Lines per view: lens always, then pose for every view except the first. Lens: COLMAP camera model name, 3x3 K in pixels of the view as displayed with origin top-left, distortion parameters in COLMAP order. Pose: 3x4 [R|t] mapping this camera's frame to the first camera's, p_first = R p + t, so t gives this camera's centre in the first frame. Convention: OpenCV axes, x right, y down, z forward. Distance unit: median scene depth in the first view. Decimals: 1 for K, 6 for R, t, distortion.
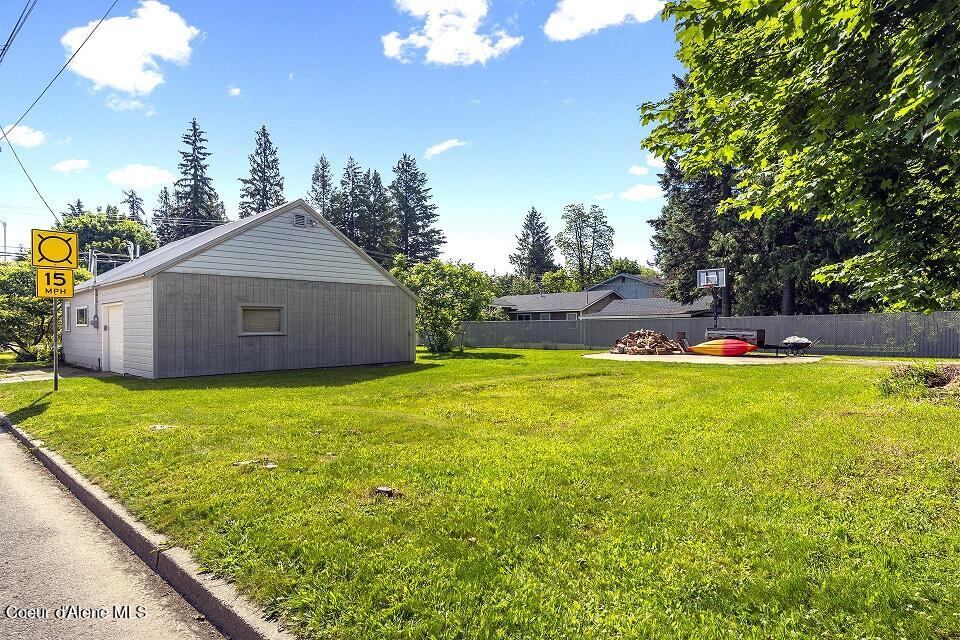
lens RADIAL K [[527.8, 0, 478.3], [0, 527.8, 314.6], [0, 0, 1]] dist [-0.000853, 0.000364]
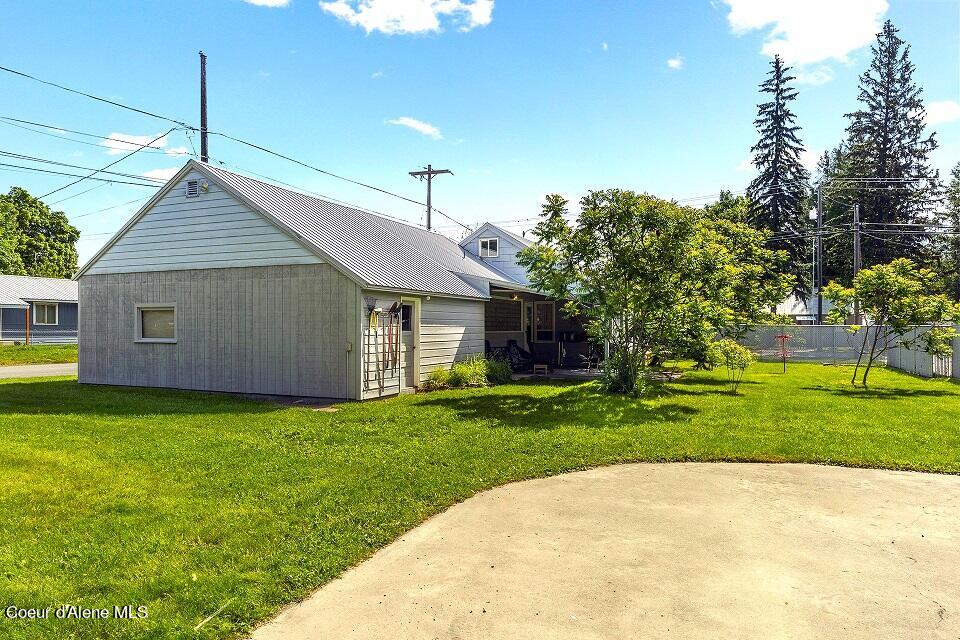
lens RADIAL K [[623.0, 0, 480.0], [0, 623.0, 320.0], [0, 0, 1]] dist [-0.000857, -0.000240]
pose [[0.318874, -0.005418, -0.947782, 0.569117], [0.014486, 0.999895, -0.000842, 0.010791], [0.947686, -0.013461, 0.318919, 1.020870]]
